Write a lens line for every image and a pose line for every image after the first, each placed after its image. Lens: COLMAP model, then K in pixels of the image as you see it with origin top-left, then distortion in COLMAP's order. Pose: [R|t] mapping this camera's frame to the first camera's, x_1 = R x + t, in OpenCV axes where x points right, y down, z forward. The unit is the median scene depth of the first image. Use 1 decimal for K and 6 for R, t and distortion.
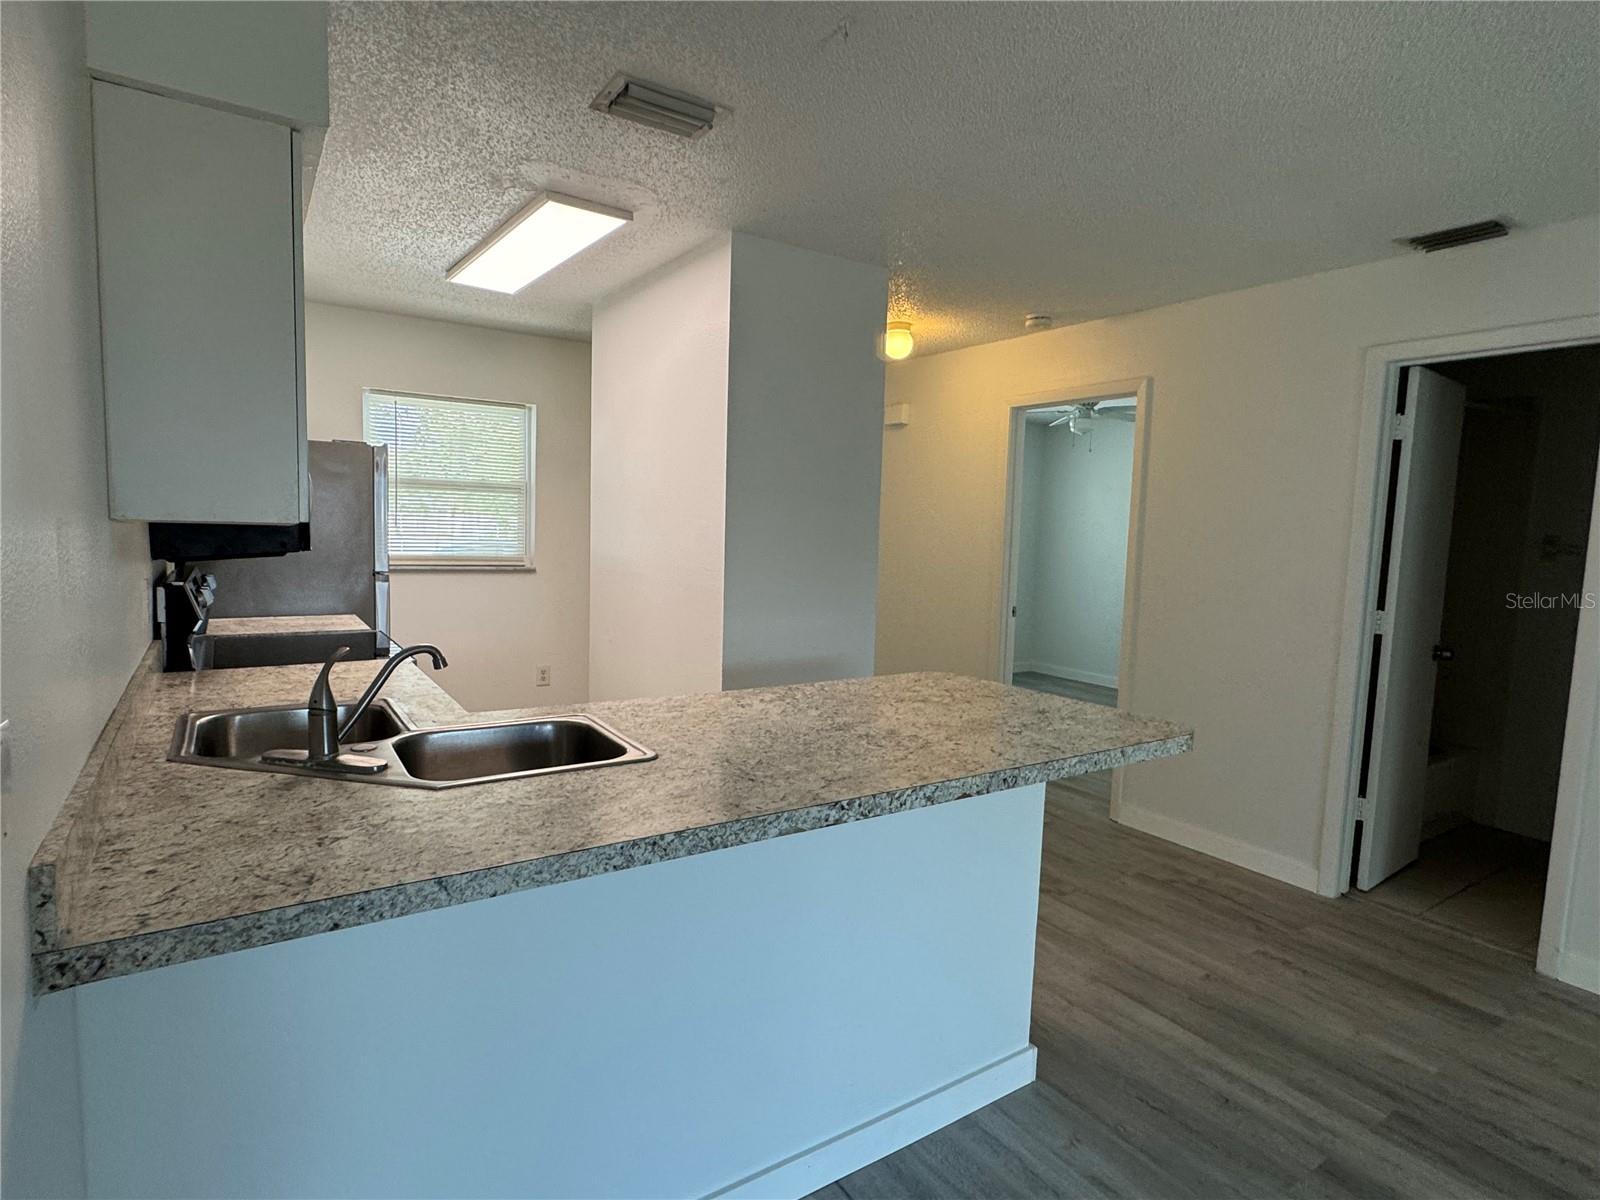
lens RADIAL K [[852.0, 0, 789.0], [0, 852.0, 600.9], [0, 0, 1]] dist [-0.006036, 0.002082]
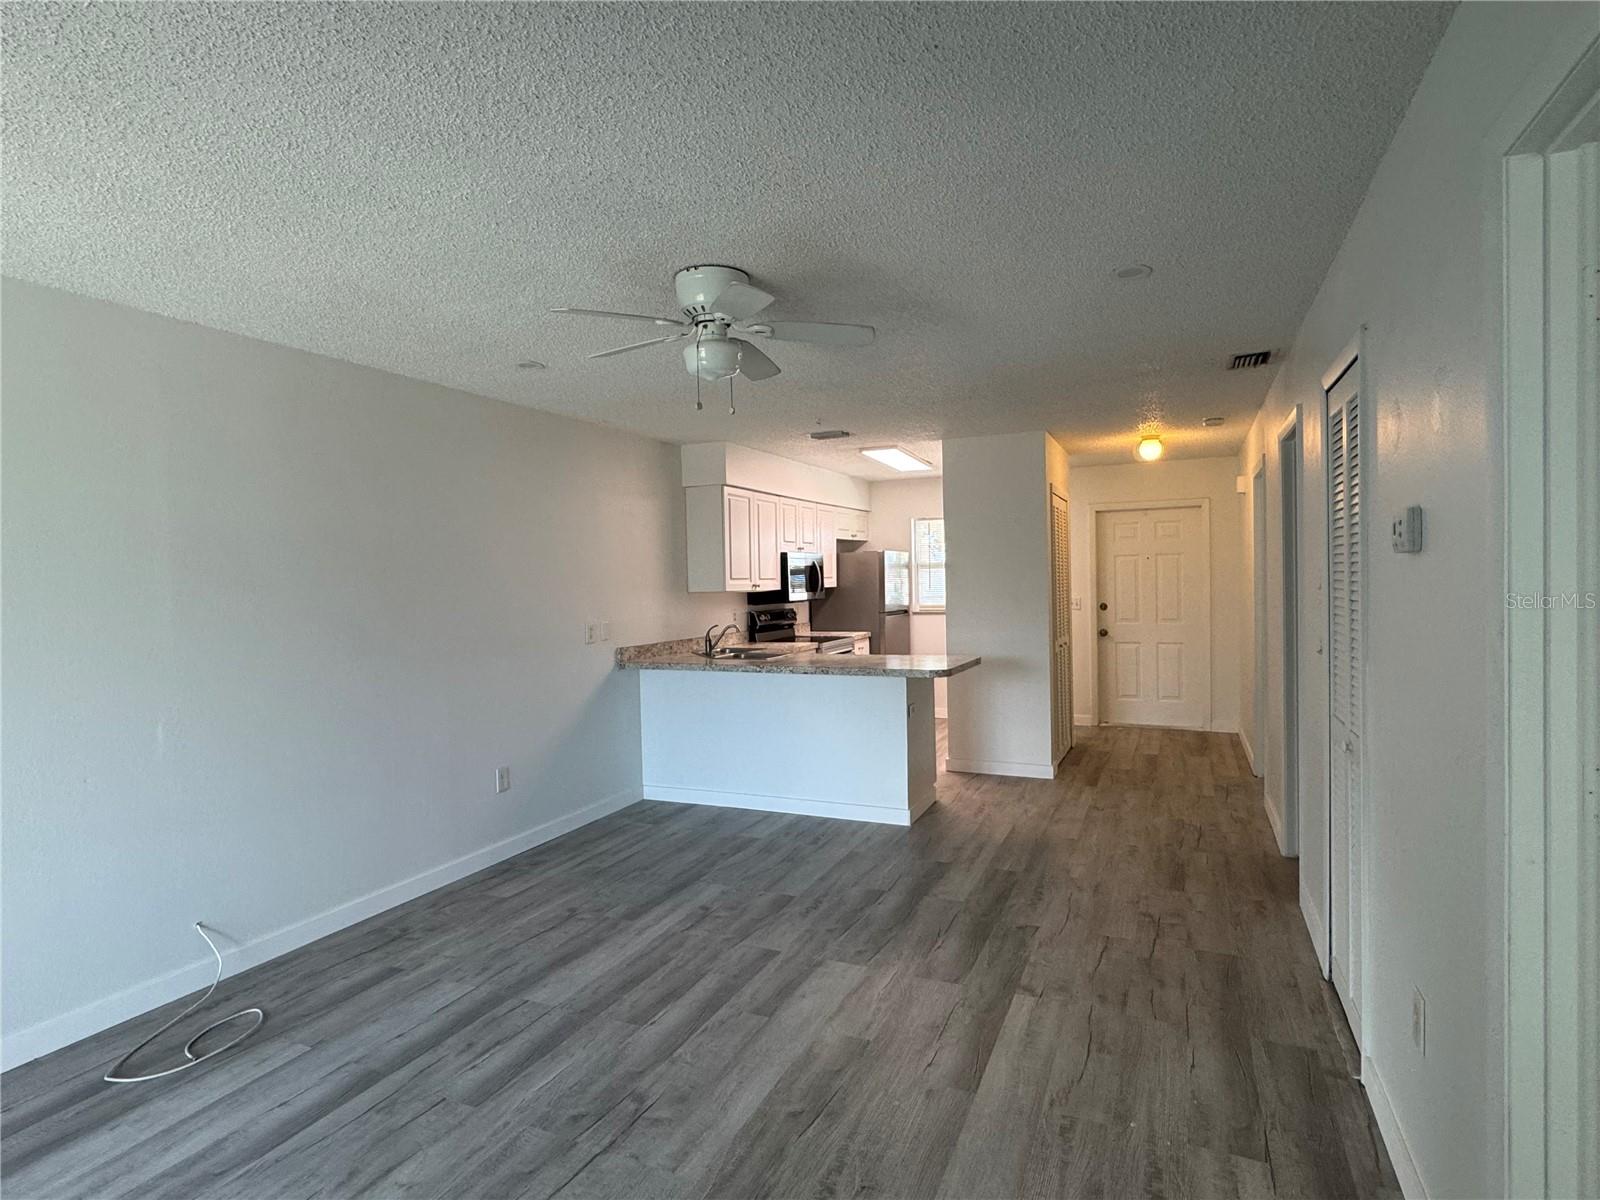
lens RADIAL K [[847.4, 0, 793.2], [0, 847.4, 602.8], [0, 0, 1]] dist [-0.004128, 0.002334]
pose [[0.529072, -0.019797, -0.848346, 1.706346], [-0.039179, 0.998092, -0.047725, 0.075872], [0.847672, 0.058487, 0.527286, -0.407817]]
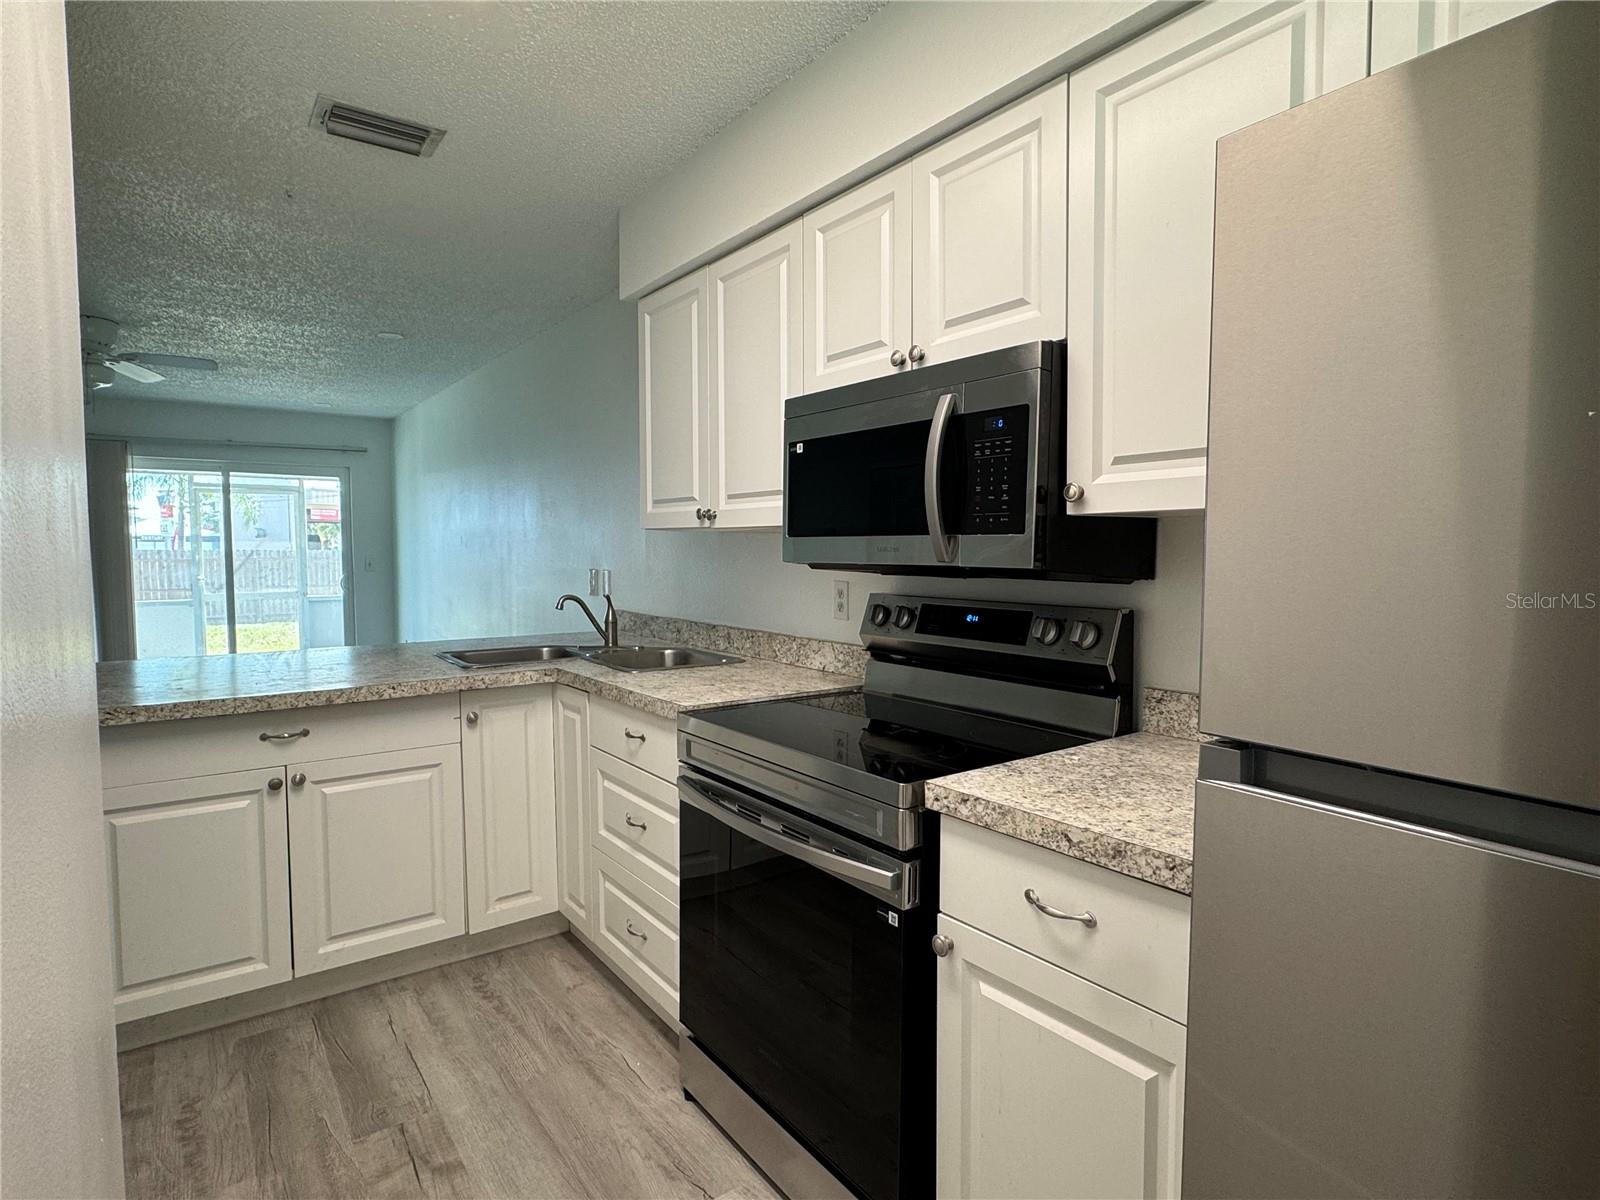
lens RADIAL K [[852.0, 0, 789.0], [0, 852.0, 600.9], [0, 0, 1]] dist [-0.006036, 0.002082]
pose [[-0.998865, -0.028403, -0.038242, -0.528787], [-0.033946, 0.987620, 0.153149, -0.142649], [0.033419, 0.154274, -0.987463, 1.777784]]
